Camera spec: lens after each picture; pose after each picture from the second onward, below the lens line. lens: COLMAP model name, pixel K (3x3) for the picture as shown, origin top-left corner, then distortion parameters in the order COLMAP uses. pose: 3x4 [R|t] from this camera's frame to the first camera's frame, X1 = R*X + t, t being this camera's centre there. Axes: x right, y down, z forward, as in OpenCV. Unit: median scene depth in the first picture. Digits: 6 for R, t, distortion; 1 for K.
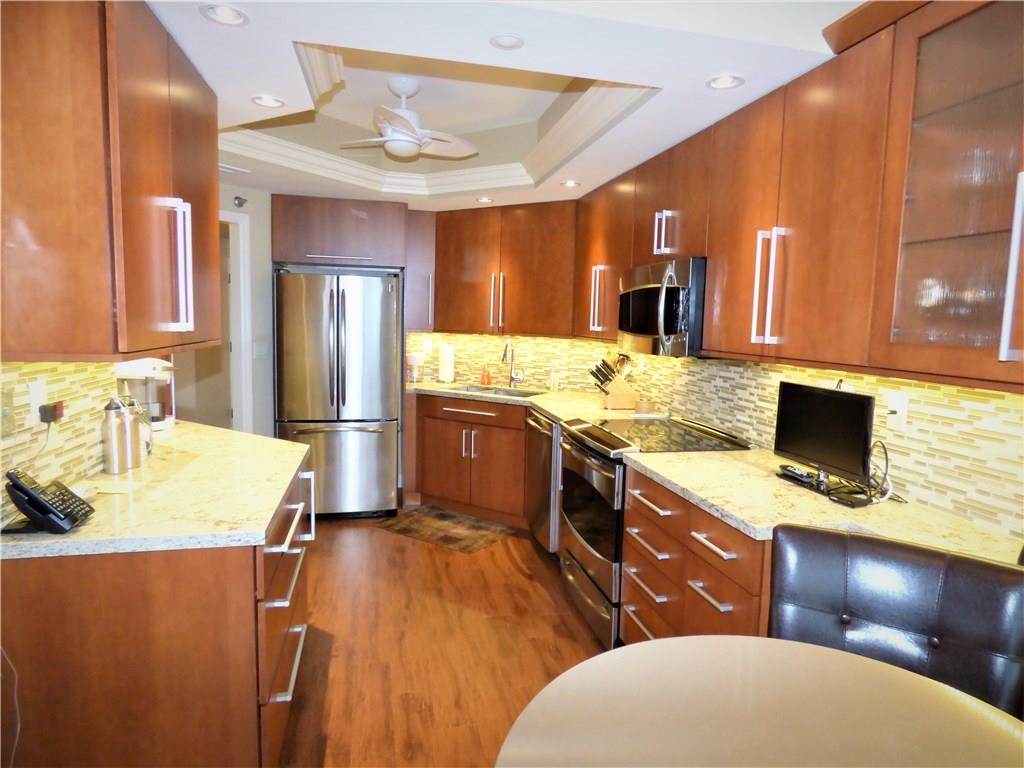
lens RADIAL K [[635.7, 0, 515.9], [0, 635.7, 379.2], [0, 0, 1]] dist [0.015000, 0.005765]
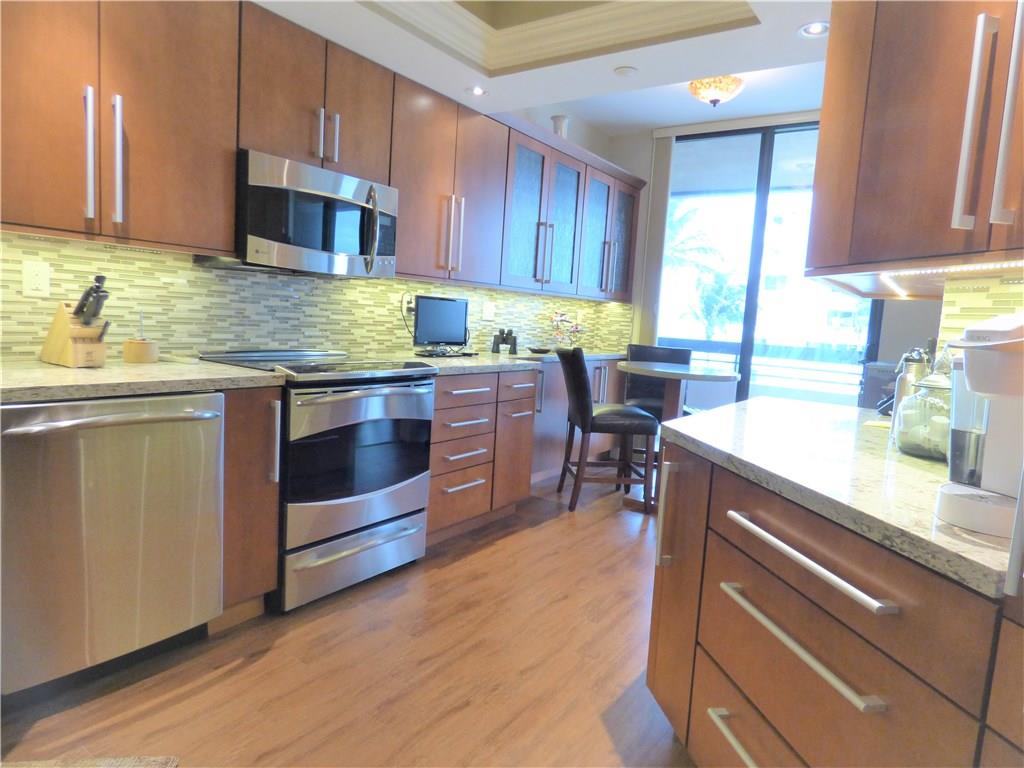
lens RADIAL K [[635.7, 0, 510.7], [0, 635.7, 384.0], [0, 0, 1]] dist [0.015000, 0.005765]
pose [[-0.670673, -0.138456, 0.728717, -0.615383], [0.000537, 0.982334, 0.187138, -0.051518], [-0.741753, 0.125900, -0.658750, 1.374496]]
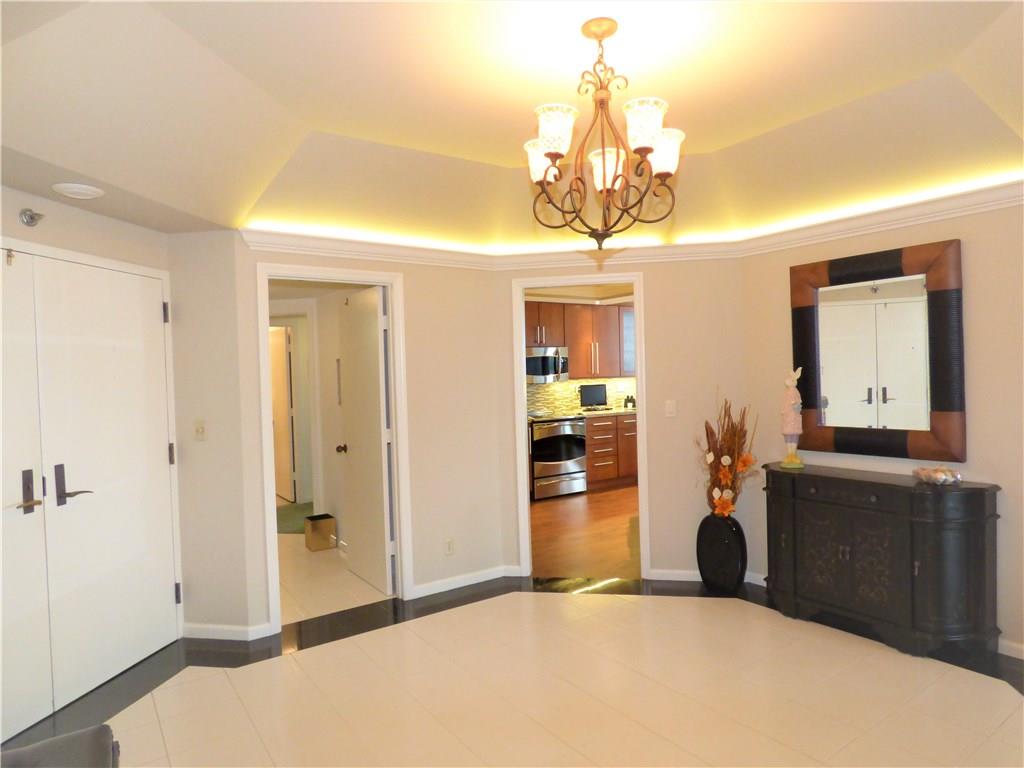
lens RADIAL K [[635.7, 0, 508.7], [0, 635.7, 388.4], [0, 0, 1]] dist [0.015000, 0.005765]
pose [[-0.379870, -0.033330, 0.924439, -1.957062], [0.111940, 0.990350, 0.081705, -0.226905], [-0.918242, 0.134519, -0.372473, 1.981741]]
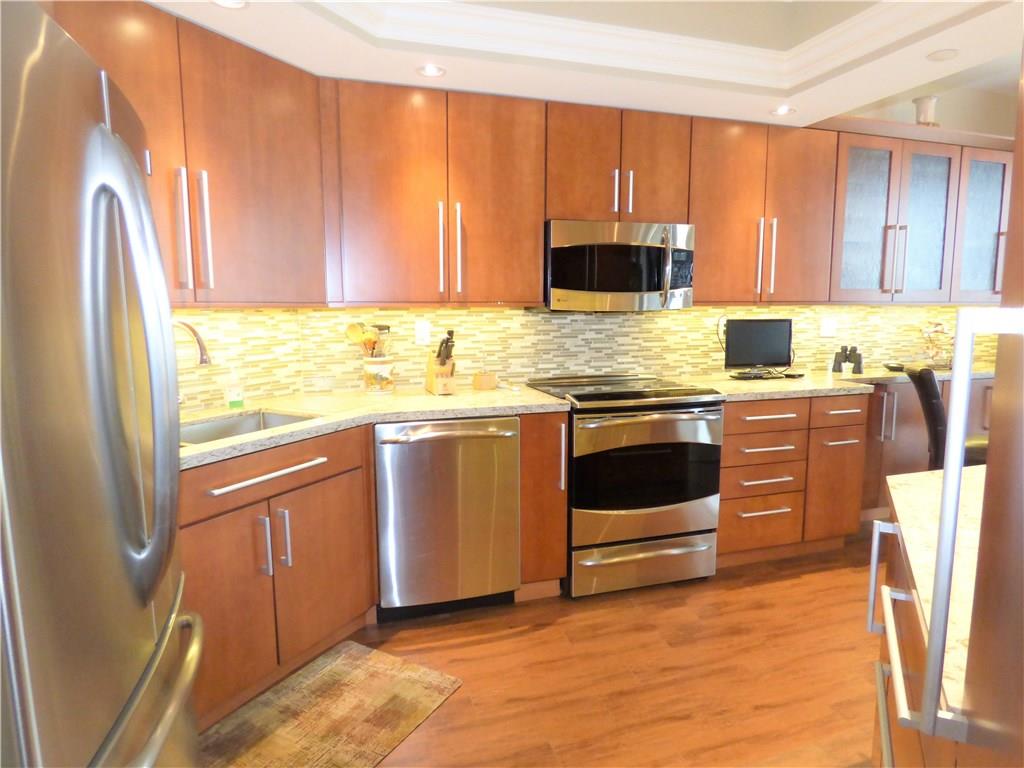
lens RADIAL K [[635.7, 0, 518.4], [0, 635.7, 384.4], [0, 0, 1]] dist [0.015000, 0.005765]
pose [[-0.106650, -0.145499, 0.983593, -0.769111], [0.097667, 0.982918, 0.155989, -0.095635], [-0.989488, 0.112701, -0.090618, 1.232647]]
